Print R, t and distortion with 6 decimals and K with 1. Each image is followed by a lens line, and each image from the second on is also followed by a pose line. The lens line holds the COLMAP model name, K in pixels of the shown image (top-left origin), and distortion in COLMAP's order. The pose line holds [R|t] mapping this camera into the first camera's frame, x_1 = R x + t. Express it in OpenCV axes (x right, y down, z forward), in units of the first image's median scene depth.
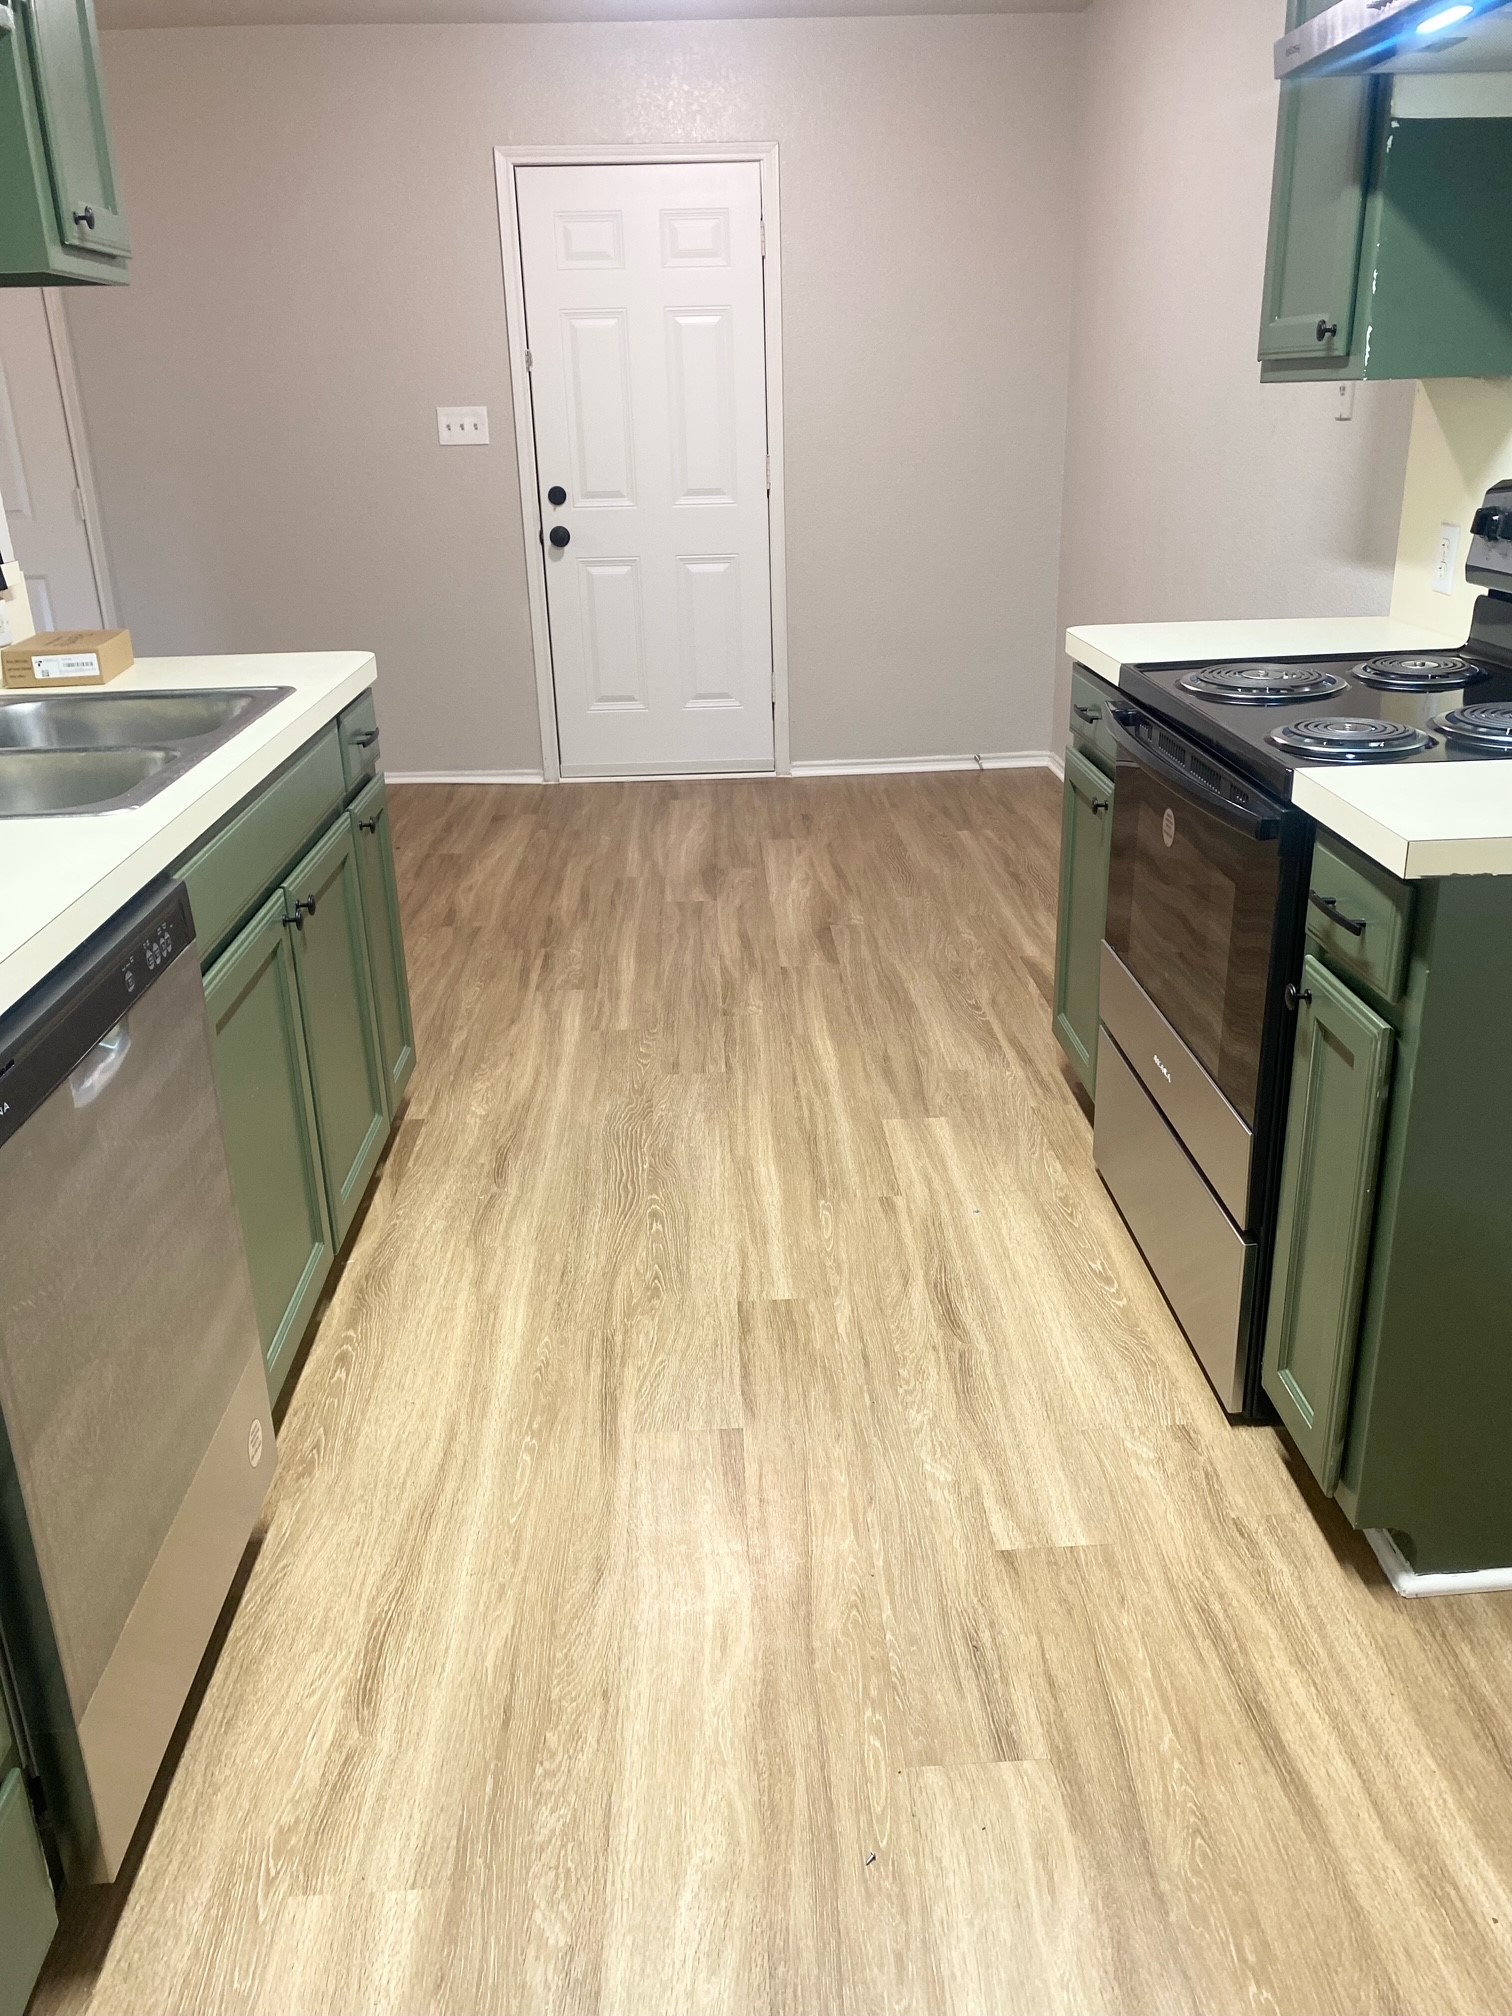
lens RADIAL K [[1544.2, 0, 758.9], [0, 1544.2, 1005.4], [0, 0, 1]] dist [0.006760, -0.010728]
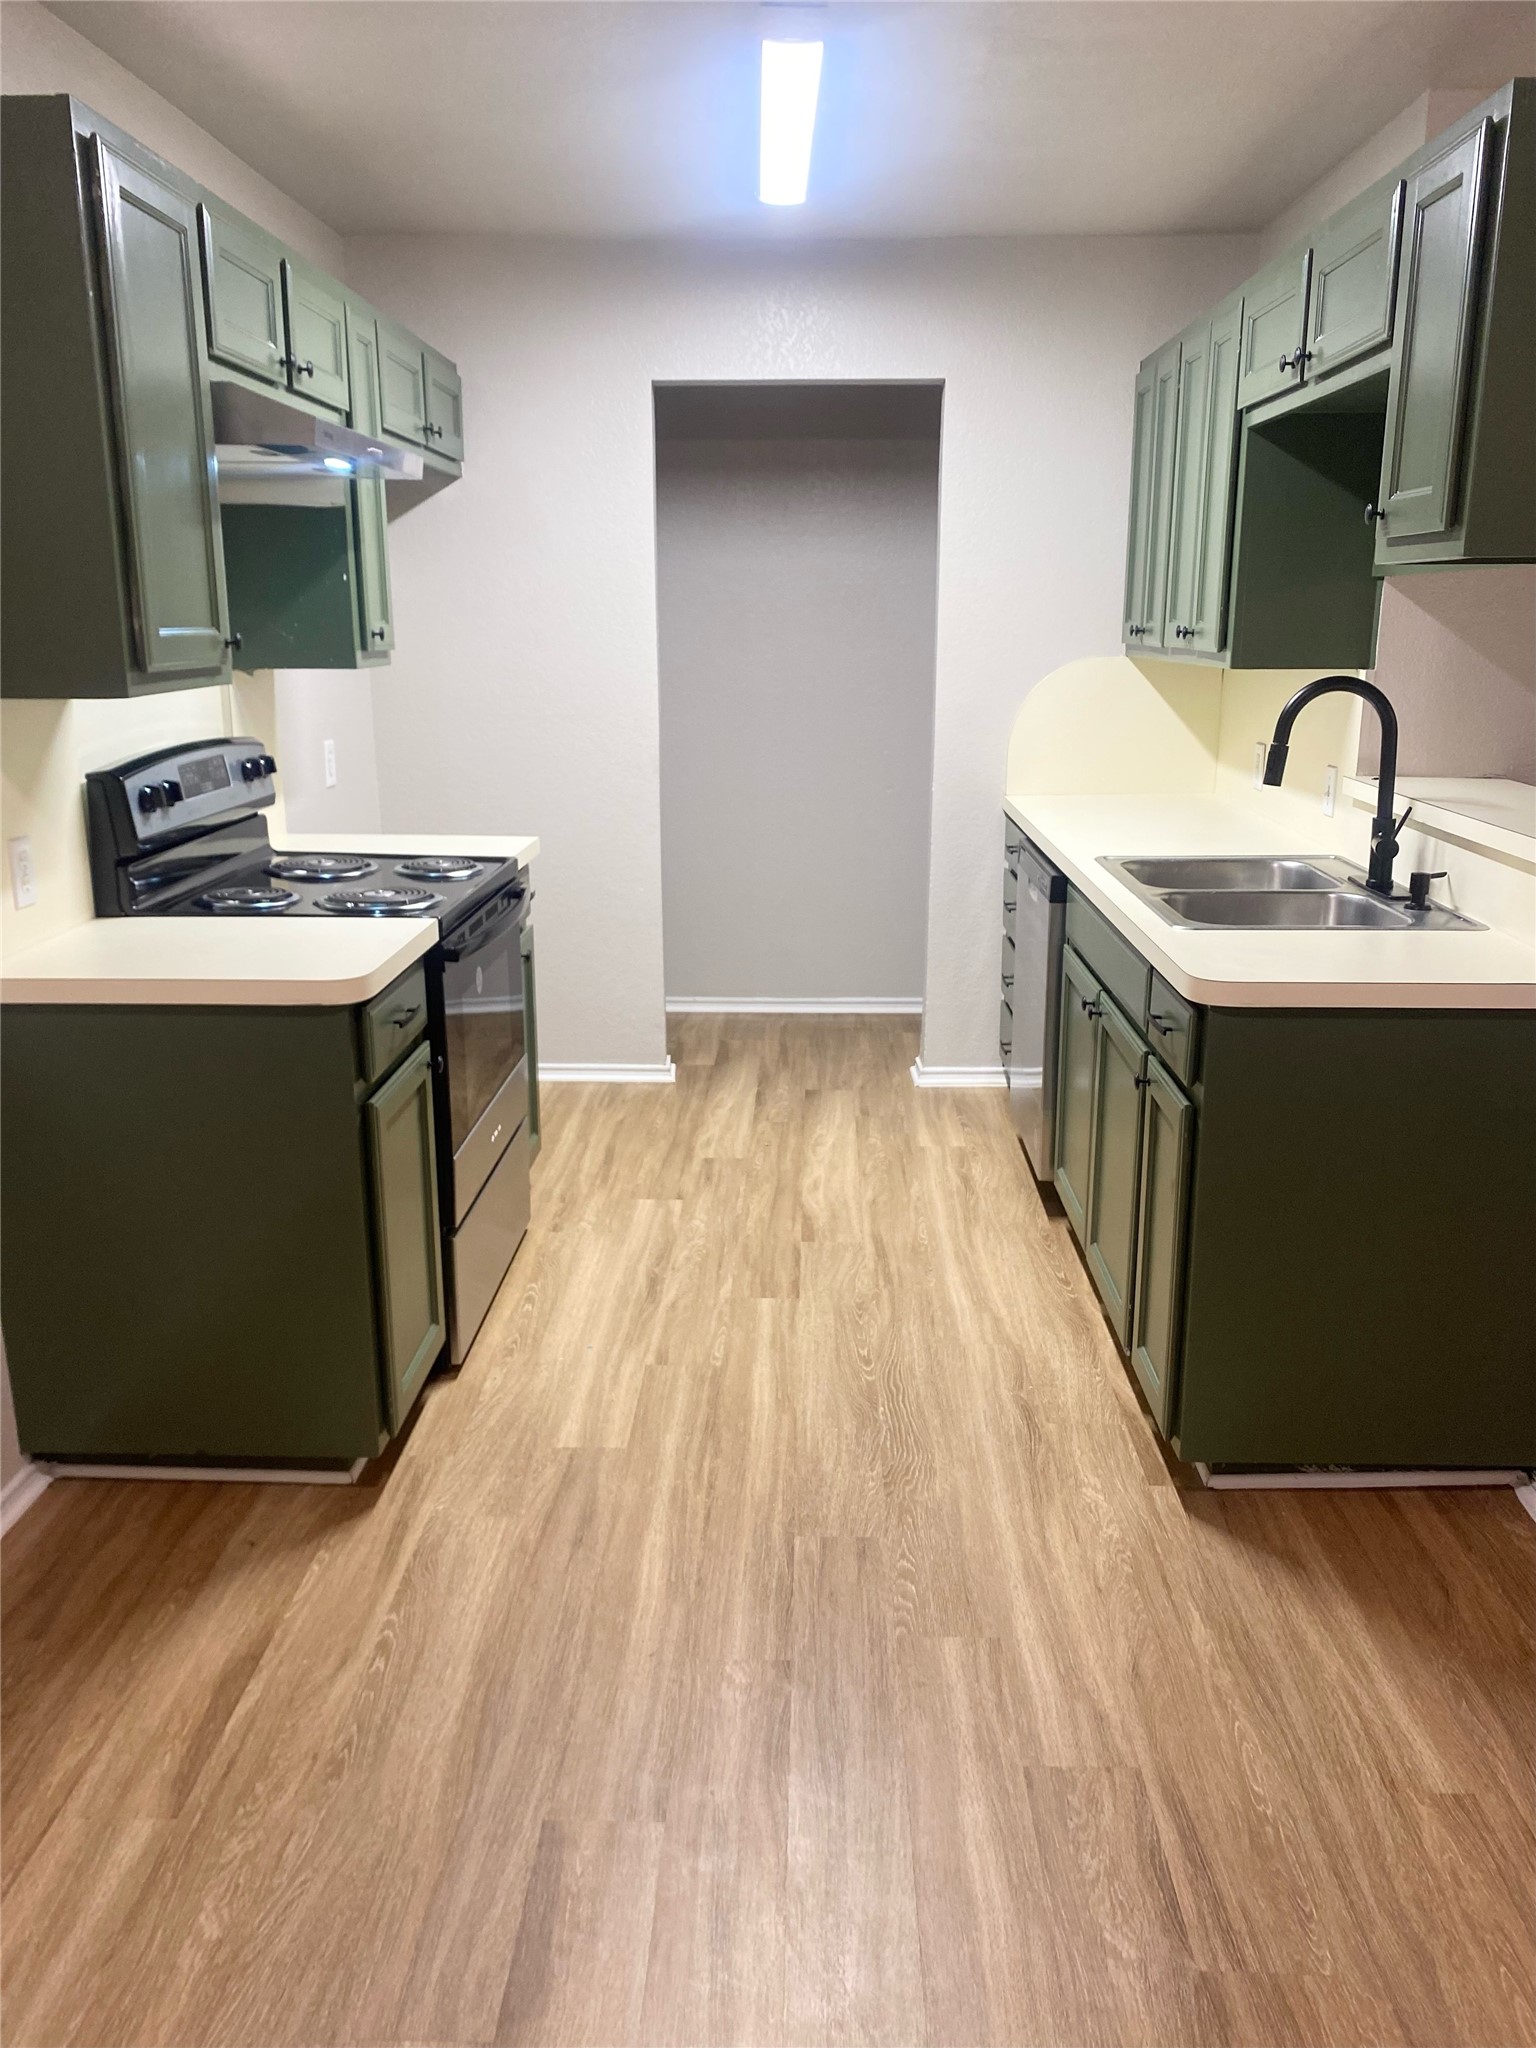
lens RADIAL K [[1568.7, 0, 769.0], [0, 1568.7, 1022.9], [0, 0, 1]] dist [0.006760, -0.010728]
pose [[-0.997358, 0.005754, 0.072418, -0.077009], [0.046806, 0.813263, 0.580011, -0.707246], [-0.055557, 0.581868, -0.811383, 1.711183]]
